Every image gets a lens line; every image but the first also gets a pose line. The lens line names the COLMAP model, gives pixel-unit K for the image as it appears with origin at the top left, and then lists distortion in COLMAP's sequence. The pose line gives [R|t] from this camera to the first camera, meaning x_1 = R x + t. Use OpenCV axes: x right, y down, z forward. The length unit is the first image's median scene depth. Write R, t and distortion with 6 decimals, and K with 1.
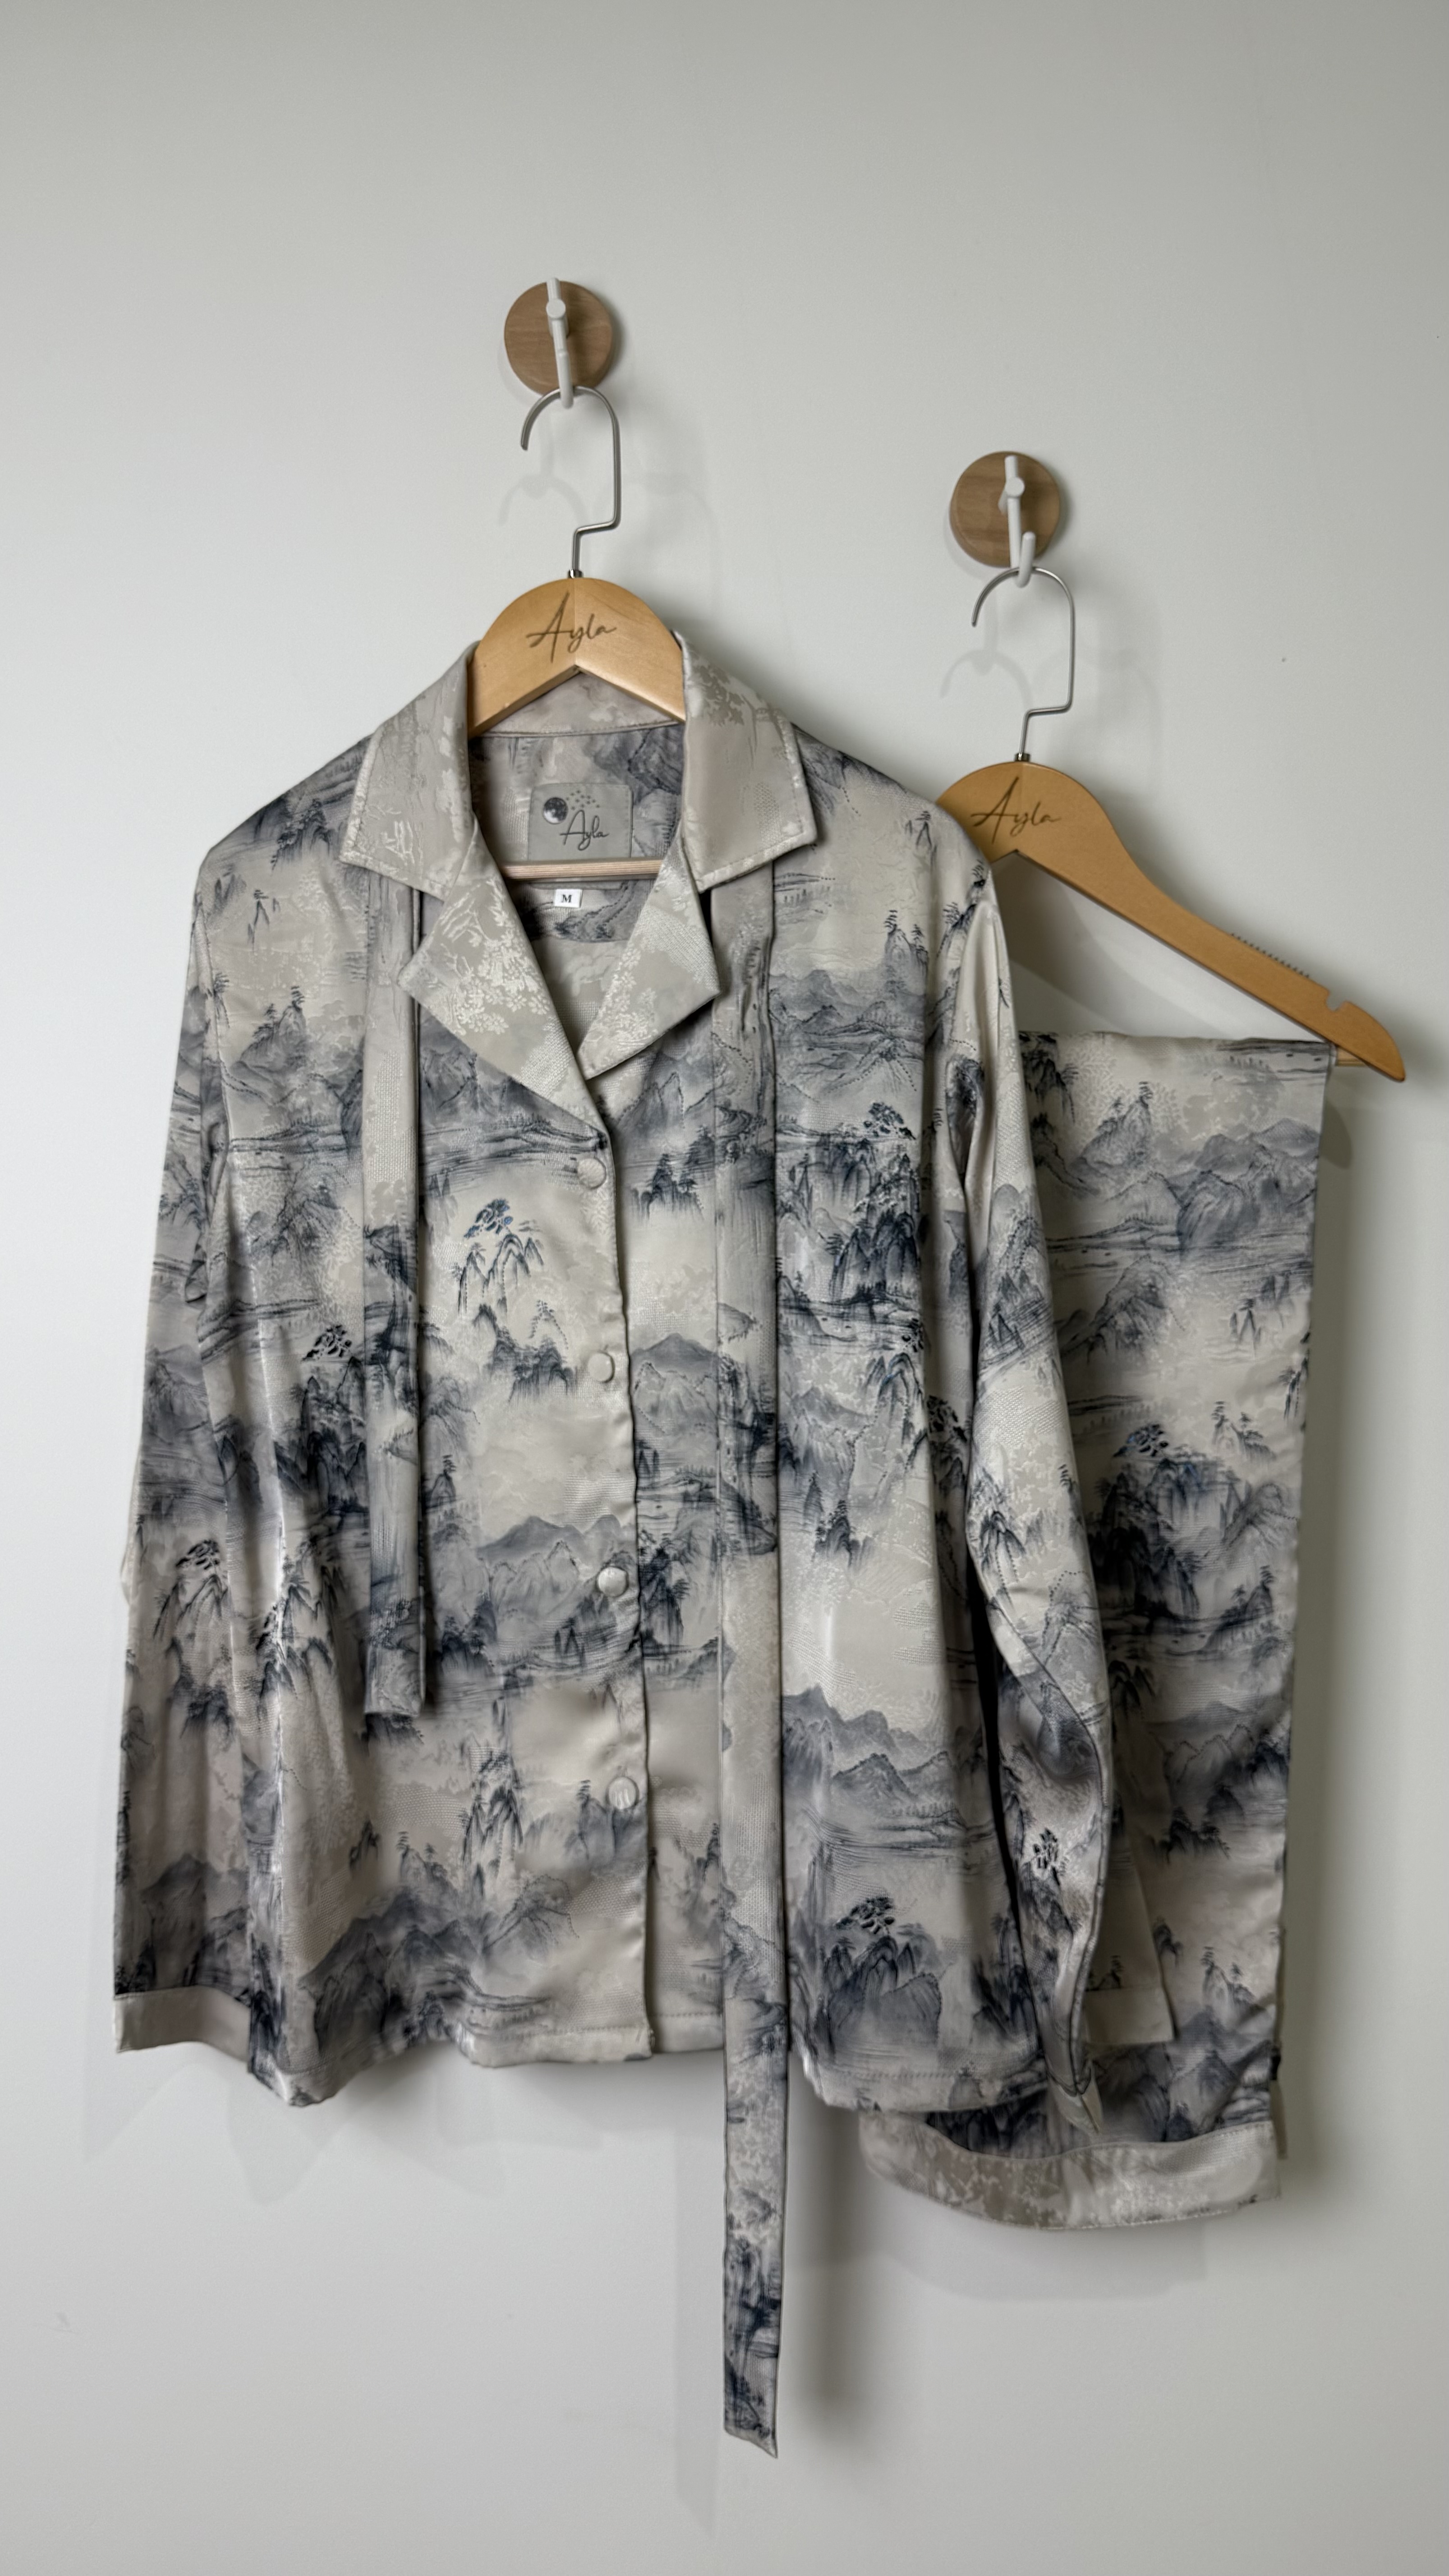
lens RADIAL K [[1859.1, 0, 724.5], [0, 1859.1, 1288.0], [0, 0, 1]] dist [0.214615, -0.574861]
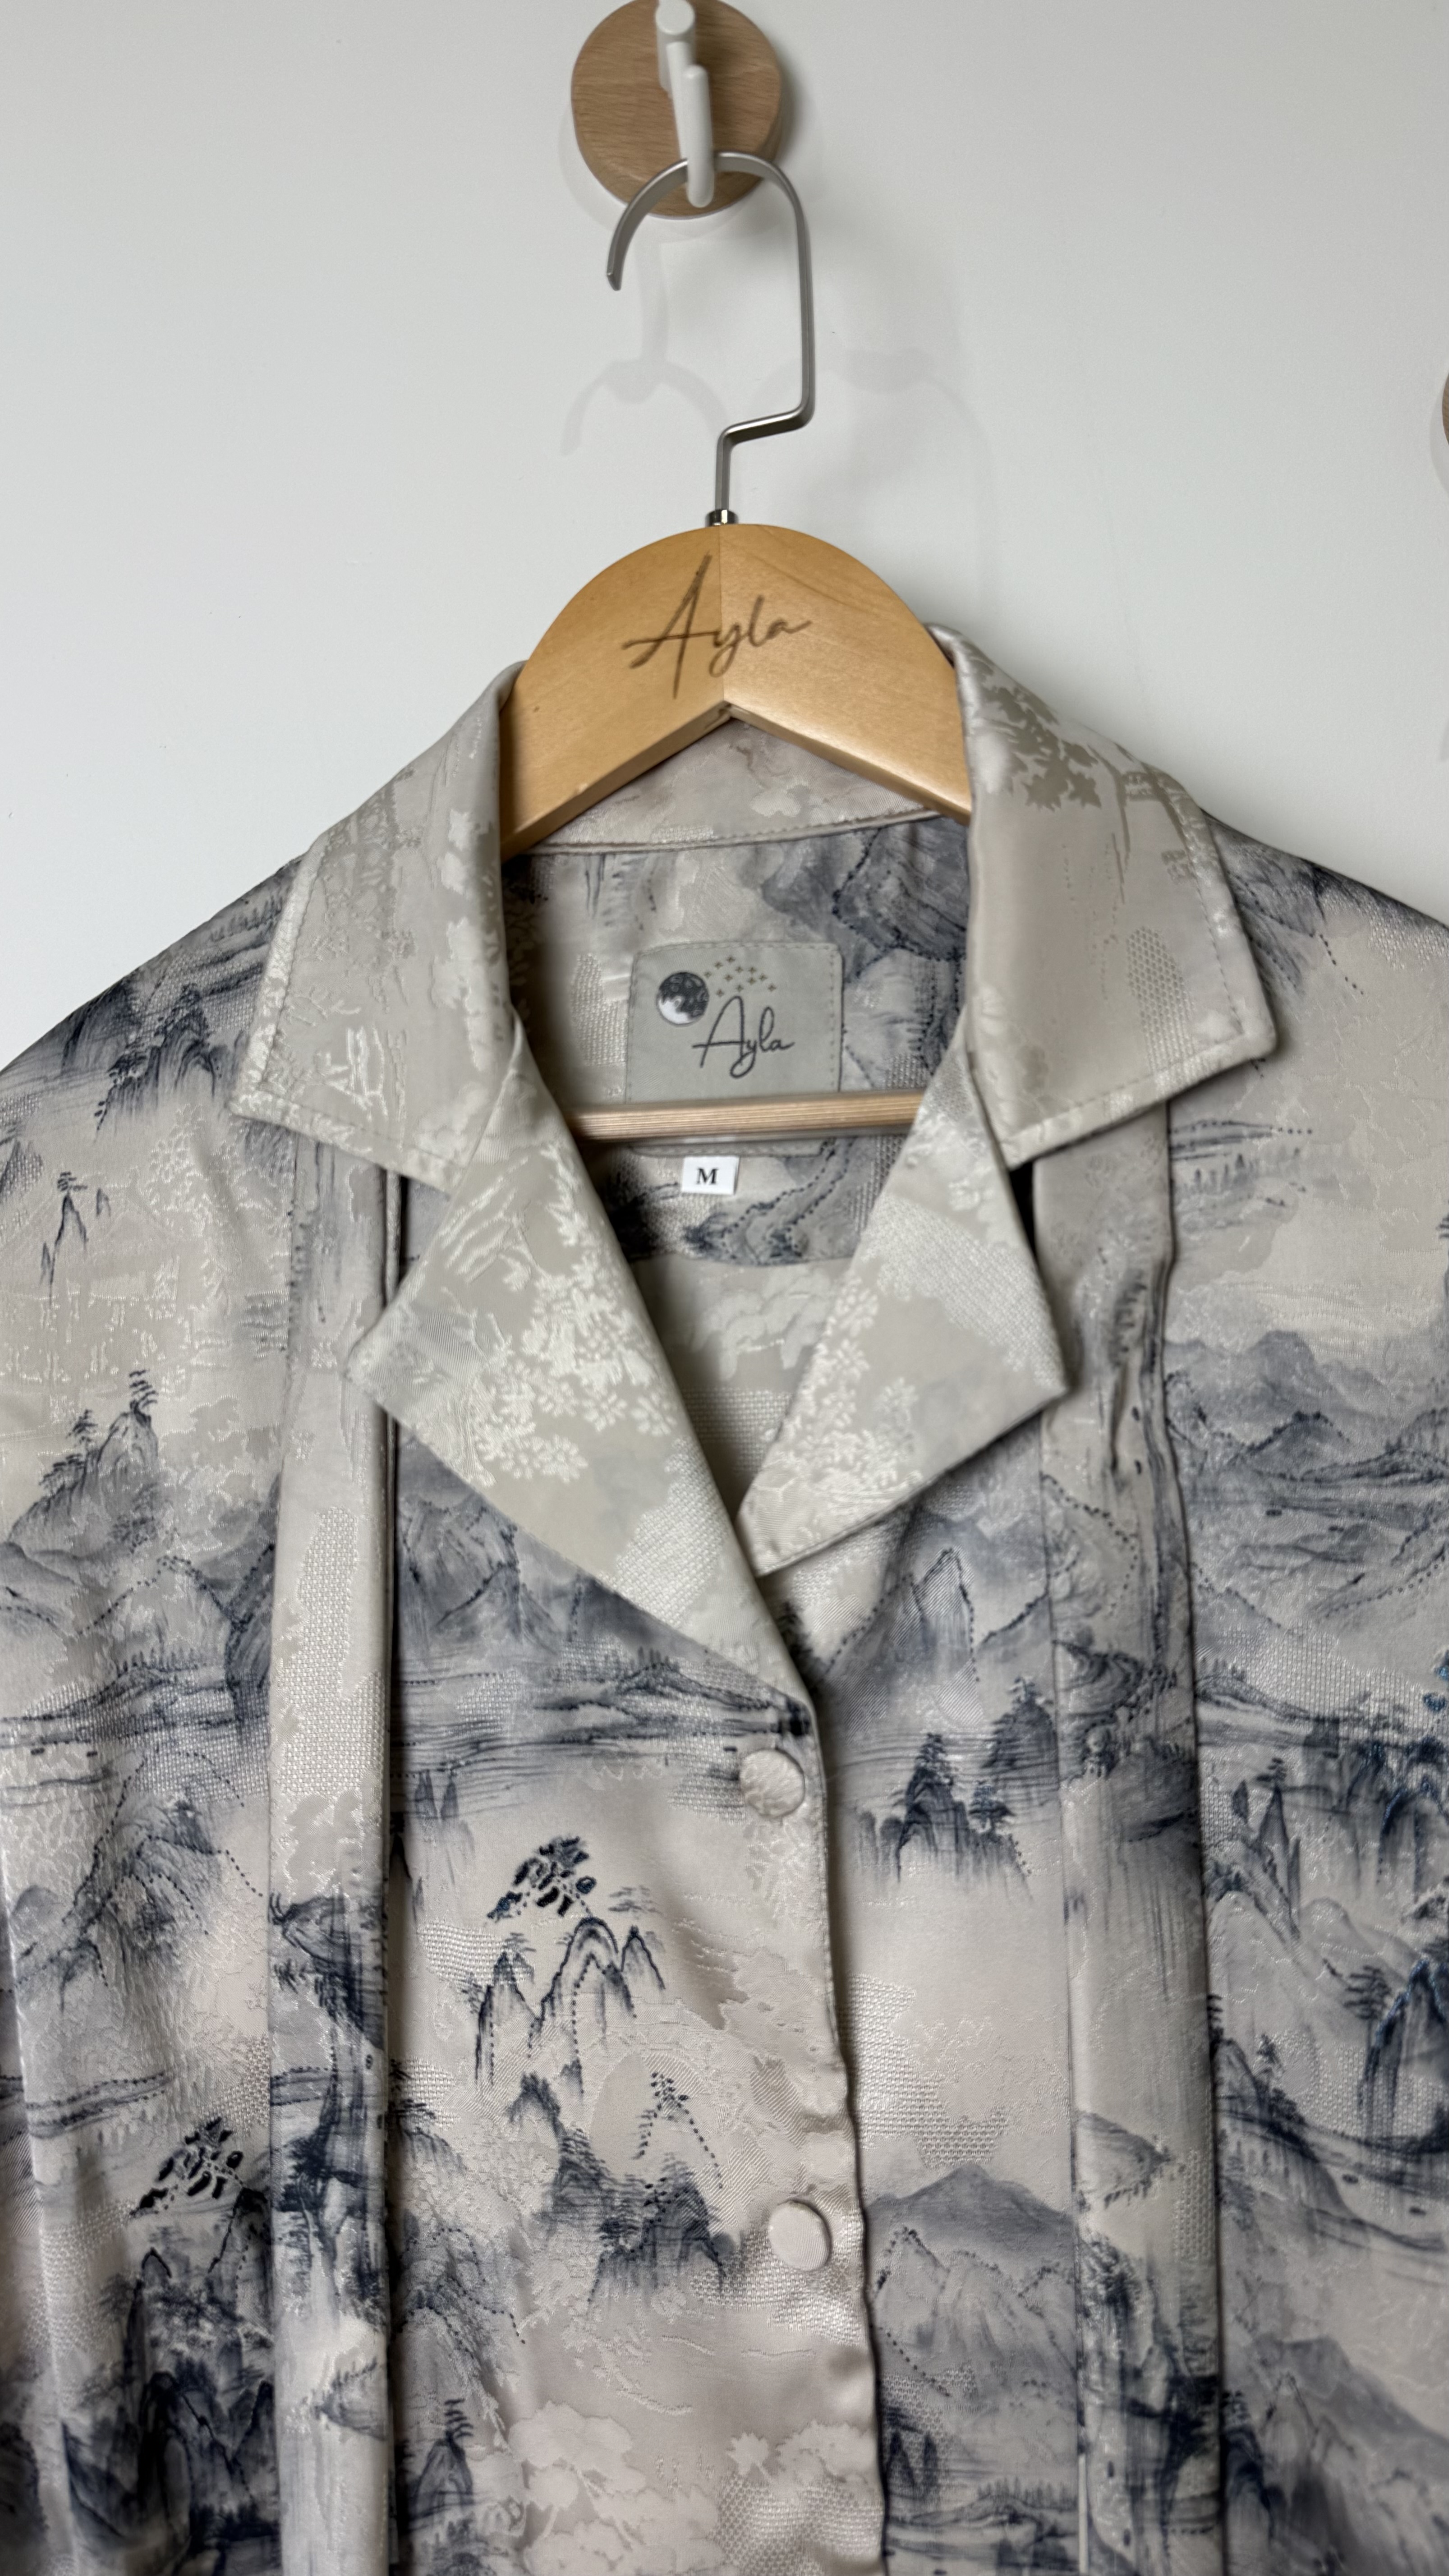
lens RADIAL K [[1887.3, 0, 724.5], [0, 1887.3, 1288.0], [0, 0, 1]] dist [0.165053, -0.339417]
pose [[0.999550, -0.014913, -0.026029, -0.068805], [0.012653, 0.996305, -0.084948, -0.140738], [0.027200, 0.084580, 0.996045, 0.532097]]
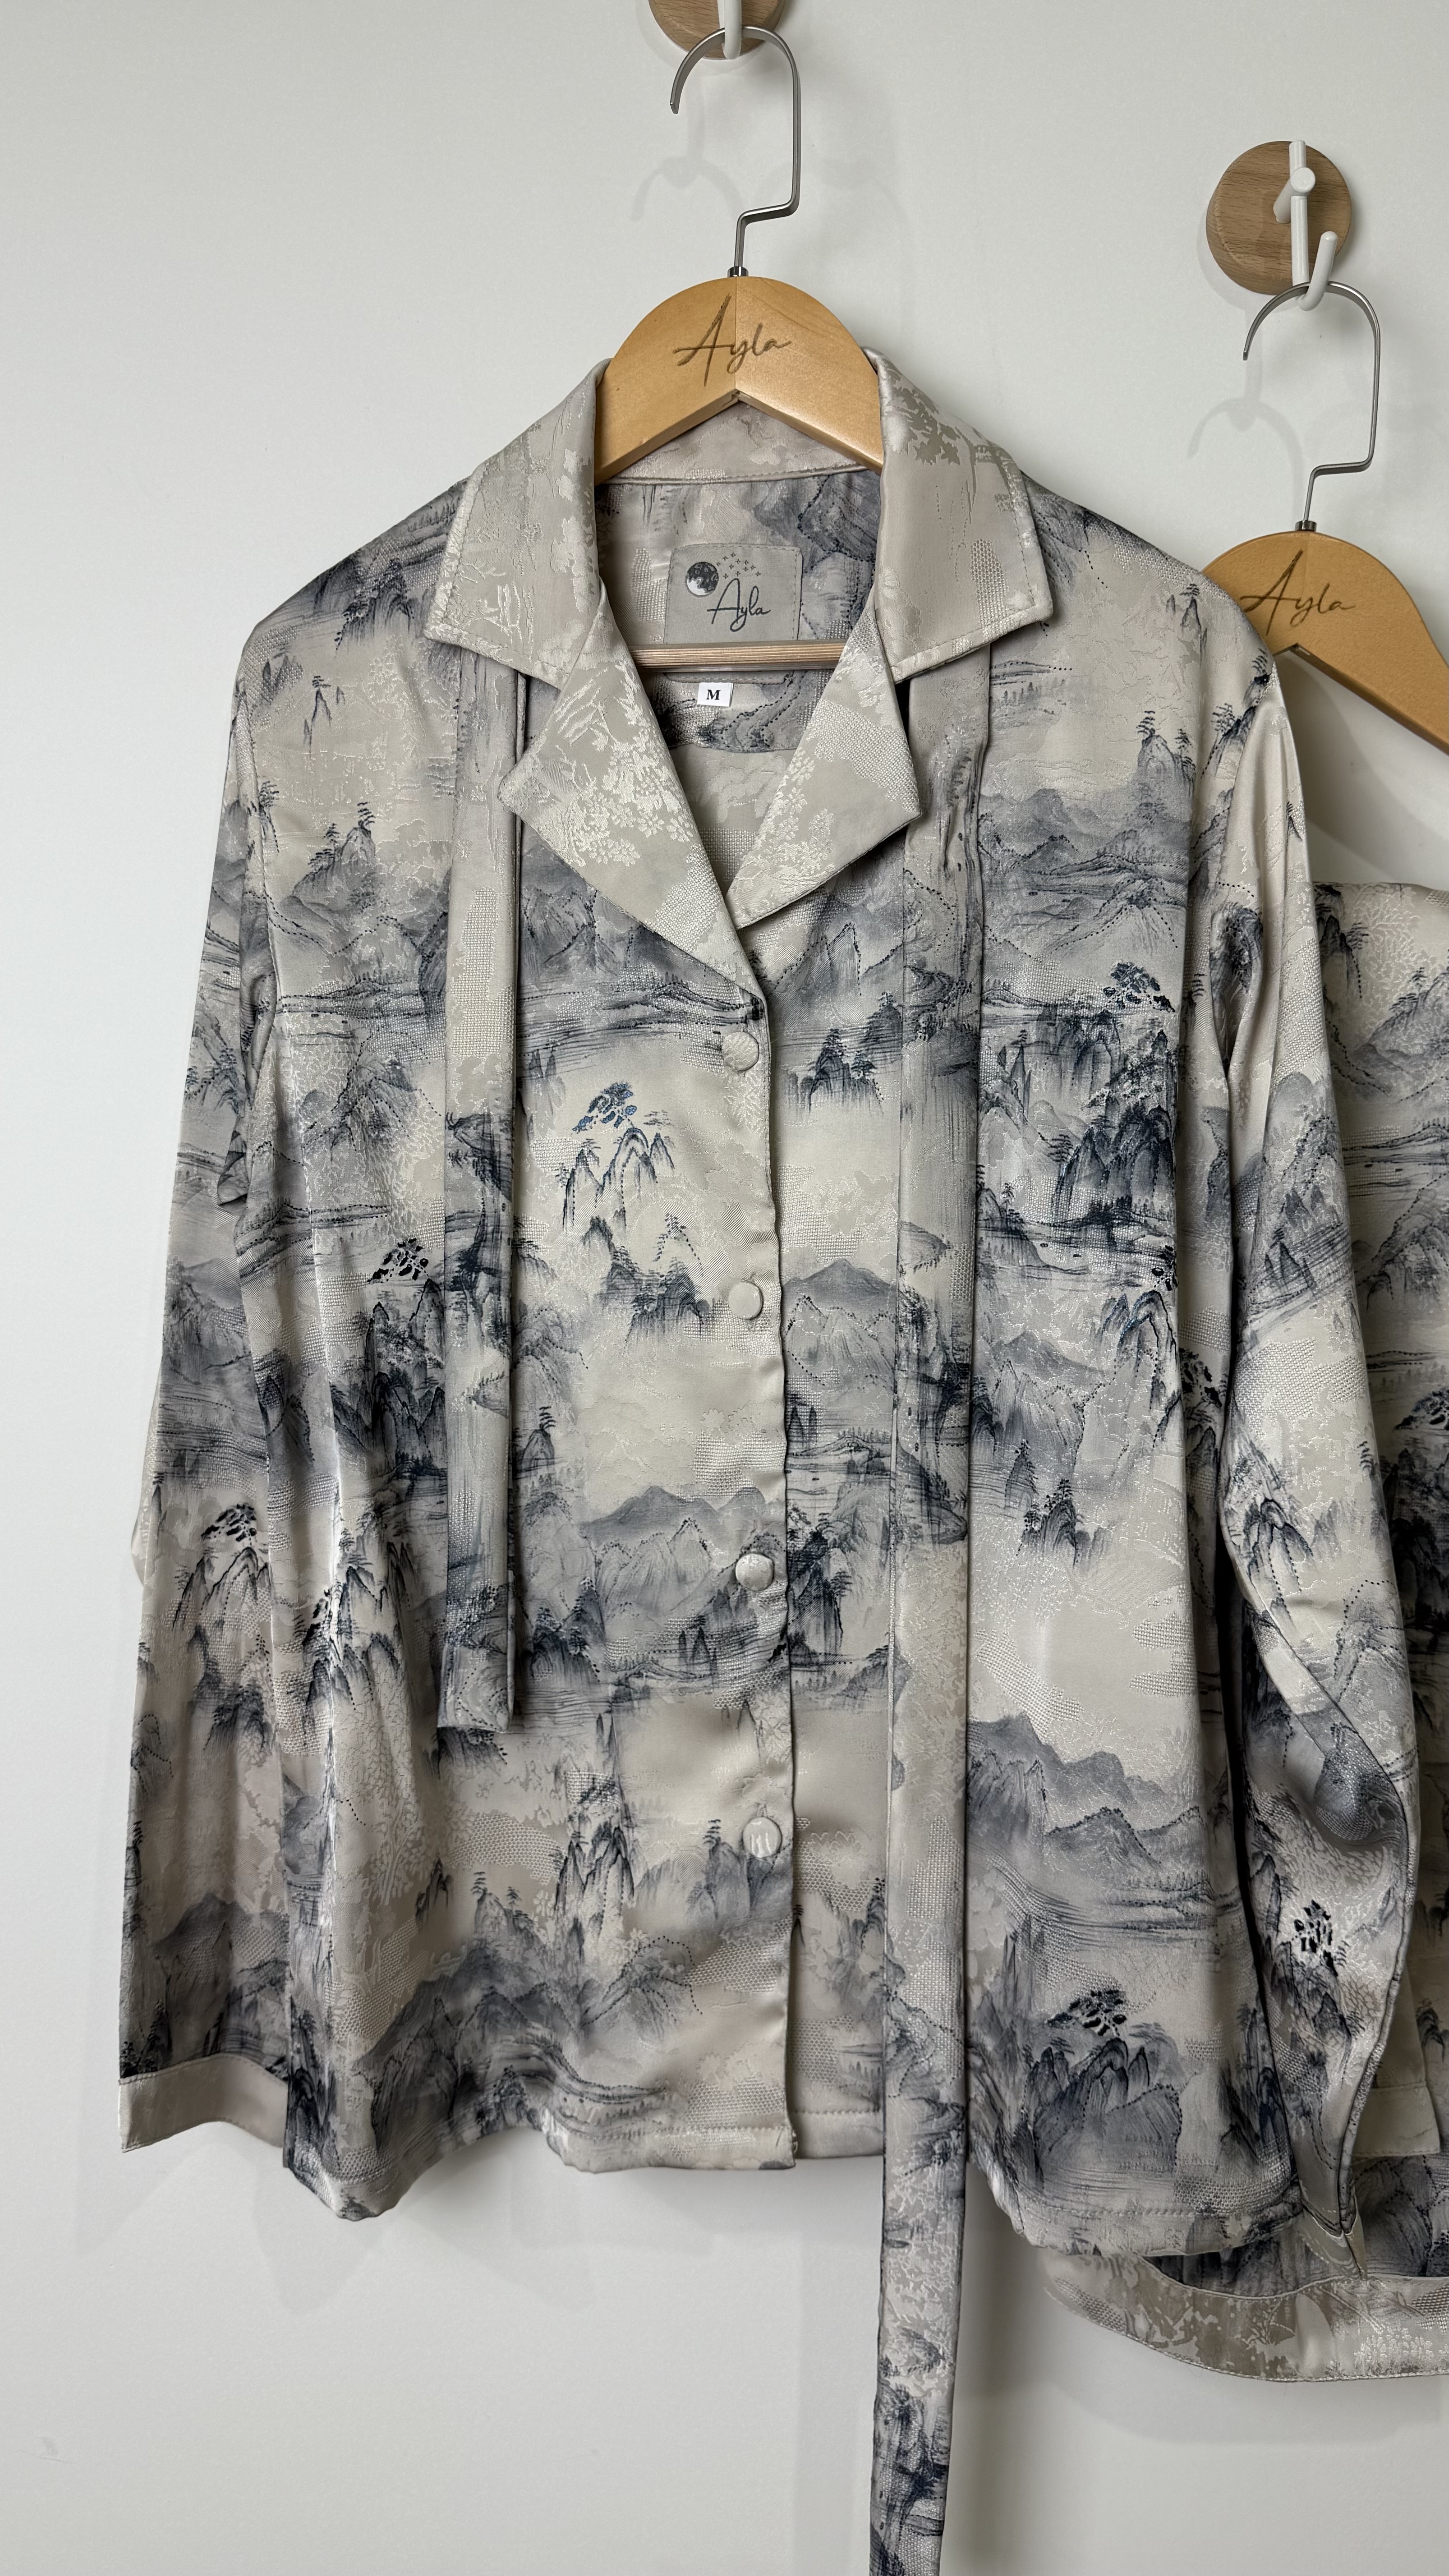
lens RADIAL K [[1859.1, 0, 724.5], [0, 1859.1, 1288.0], [0, 0, 1]] dist [0.214615, -0.574861]
pose [[0.999722, 0.022886, 0.005729, -0.079798], [-0.023072, 0.999129, 0.034783, 0.010246], [-0.004928, -0.034905, 0.999378, 0.214927]]
